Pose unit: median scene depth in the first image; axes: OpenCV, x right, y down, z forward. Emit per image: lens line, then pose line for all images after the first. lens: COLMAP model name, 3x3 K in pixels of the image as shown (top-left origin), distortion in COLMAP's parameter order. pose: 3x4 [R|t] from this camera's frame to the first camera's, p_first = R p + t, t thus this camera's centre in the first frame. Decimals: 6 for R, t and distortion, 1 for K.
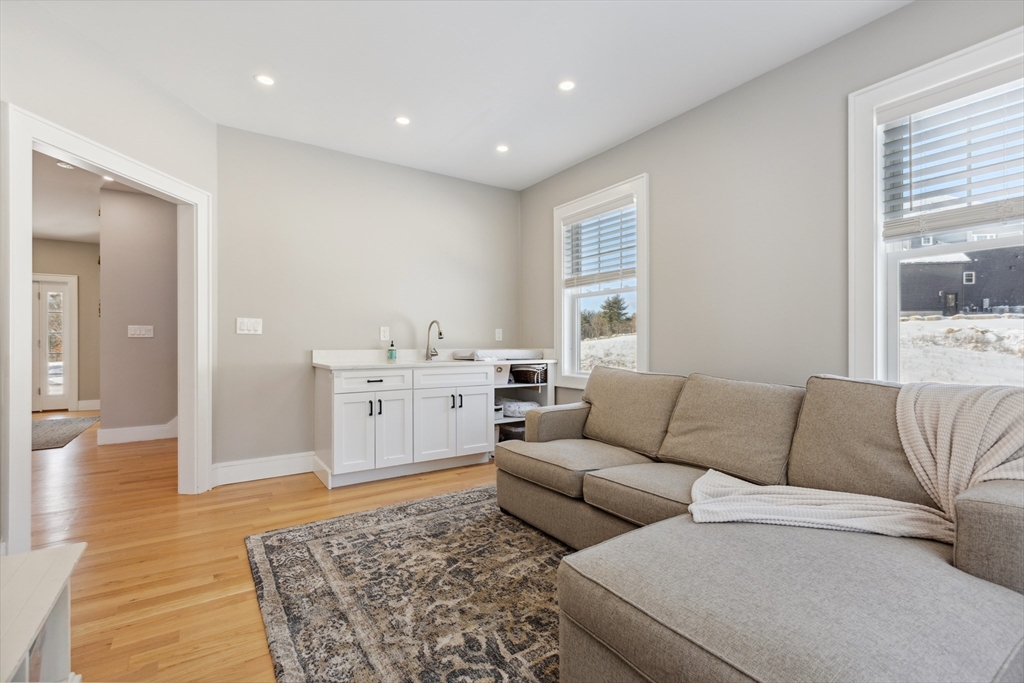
lens RADIAL K [[461.7, 0, 509.9], [0, 461.7, 342.5], [0, 0, 1]] dist [0.002576, 0.000790]
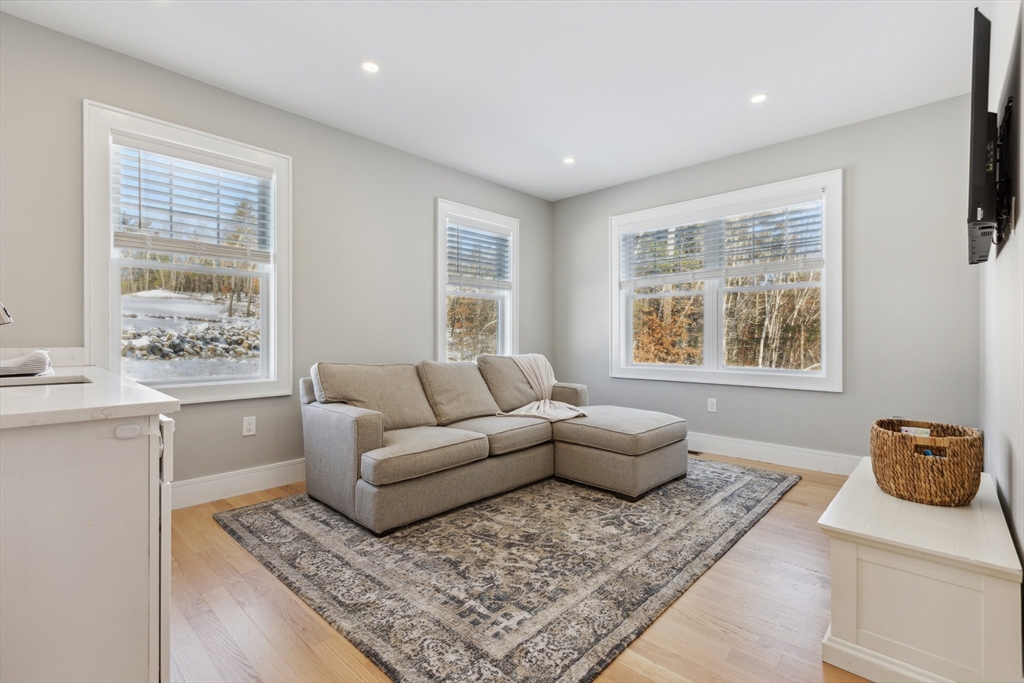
lens RADIAL K [[452.4, 0, 512.0], [0, 452.4, 341.5], [0, 0, 1]] dist [0.000009, 0.000128]
pose [[-0.218421, -0.003354, 0.975849, -1.132743], [-0.003625, 0.999990, 0.002626, 0.005123], [-0.975848, -0.002964, -0.218431, 1.223686]]
